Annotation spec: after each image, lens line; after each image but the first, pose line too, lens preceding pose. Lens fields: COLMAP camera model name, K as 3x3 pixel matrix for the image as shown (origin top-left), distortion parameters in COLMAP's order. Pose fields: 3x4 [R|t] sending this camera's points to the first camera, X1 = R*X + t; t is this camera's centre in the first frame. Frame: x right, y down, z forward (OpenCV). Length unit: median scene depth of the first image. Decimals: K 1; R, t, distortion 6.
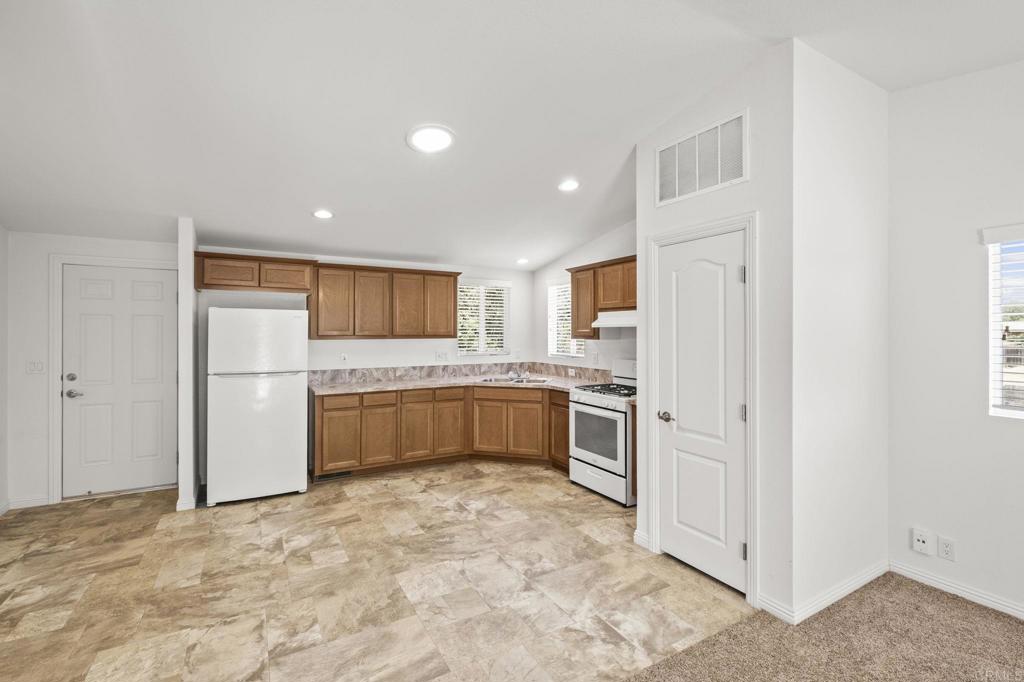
lens RADIAL K [[455.0, 0, 513.2], [0, 455.0, 335.1], [0, 0, 1]] dist [0.003642, -0.003443]
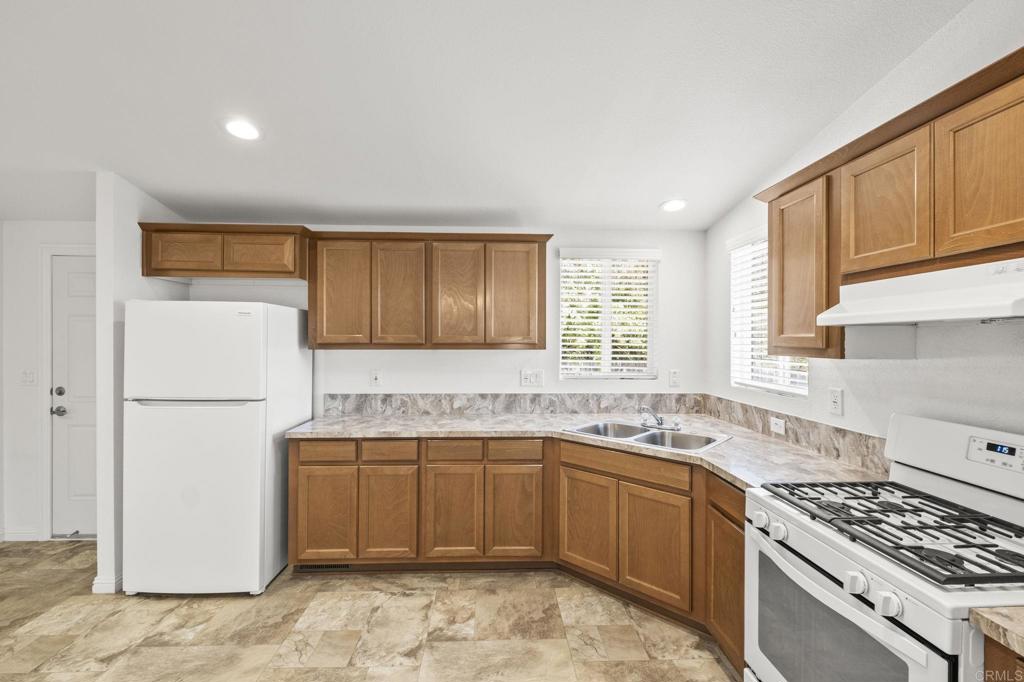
lens RADIAL K [[455.0, 0, 509.2], [0, 455.0, 340.1], [0, 0, 1]] dist [0.003642, -0.003443]
pose [[0.885737, 0.003149, -0.464177, 0.117161], [-0.006588, 0.999962, -0.005788, -0.001213], [0.464141, 0.008185, 0.885724, 0.531880]]
